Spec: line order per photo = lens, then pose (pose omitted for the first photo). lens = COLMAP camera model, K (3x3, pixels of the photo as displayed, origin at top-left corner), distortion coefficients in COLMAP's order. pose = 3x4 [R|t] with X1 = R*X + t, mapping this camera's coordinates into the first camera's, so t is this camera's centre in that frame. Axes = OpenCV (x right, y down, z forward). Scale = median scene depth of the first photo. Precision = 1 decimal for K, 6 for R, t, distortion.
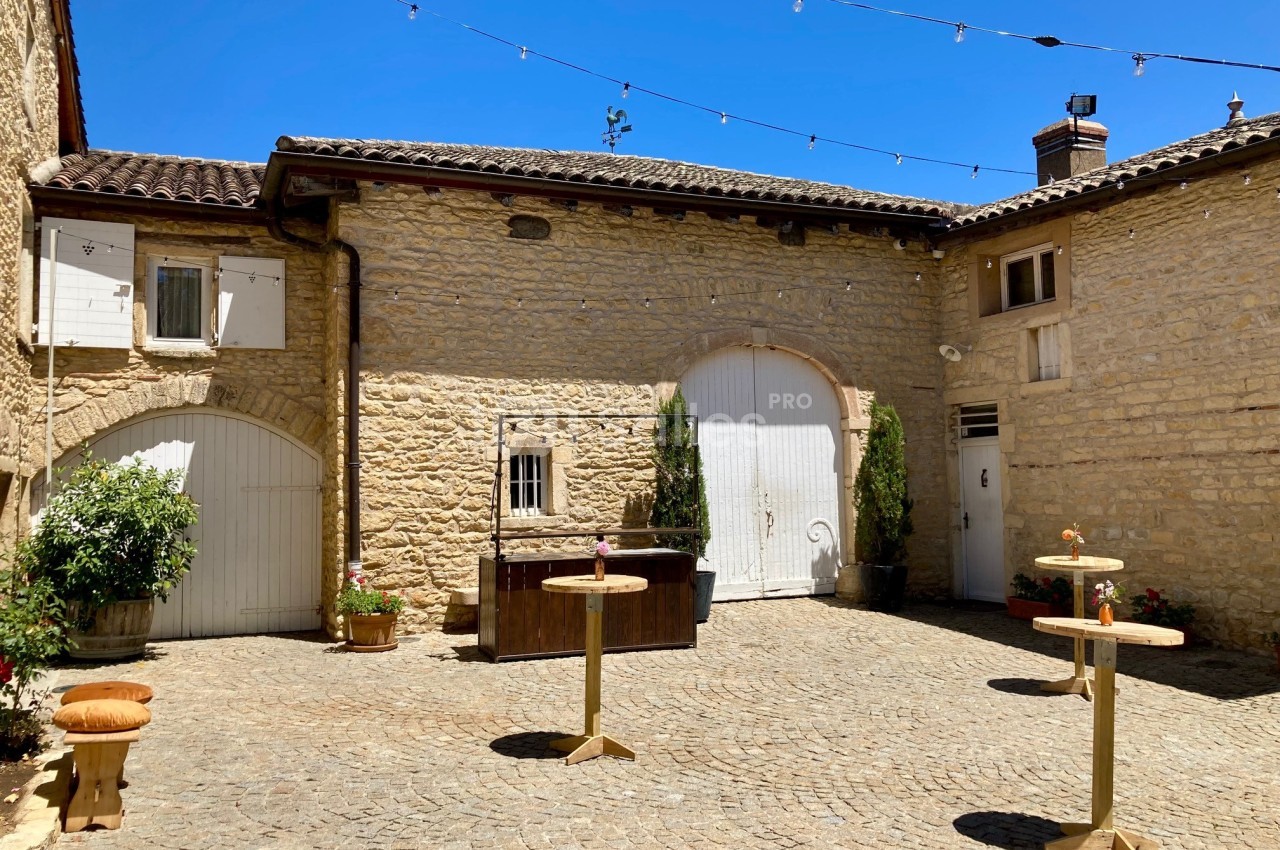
lens RADIAL K [[969.9, 0, 666.1], [0, 969.9, 438.3], [0, 0, 1]] dist [0.074898, -0.214986]
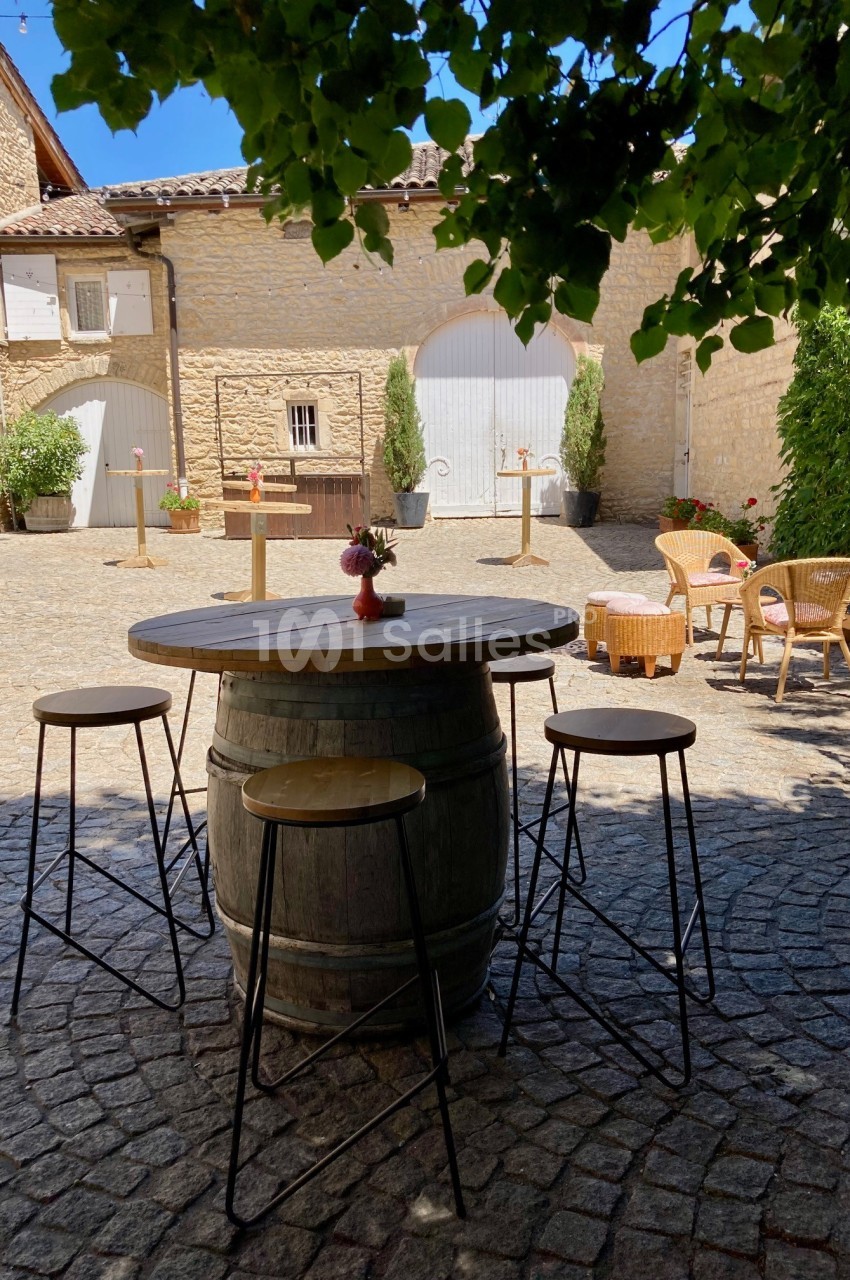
lens RADIAL K [[969.9, 0, 423.5], [0, 969.9, 641.9], [0, 0, 1]] dist [0.074898, -0.214986]
pose [[0.918658, 0.072805, -0.388287, 0.608541], [0.020842, 0.972571, 0.231670, 0.027964], [0.394504, -0.220918, 0.891943, -0.261286]]
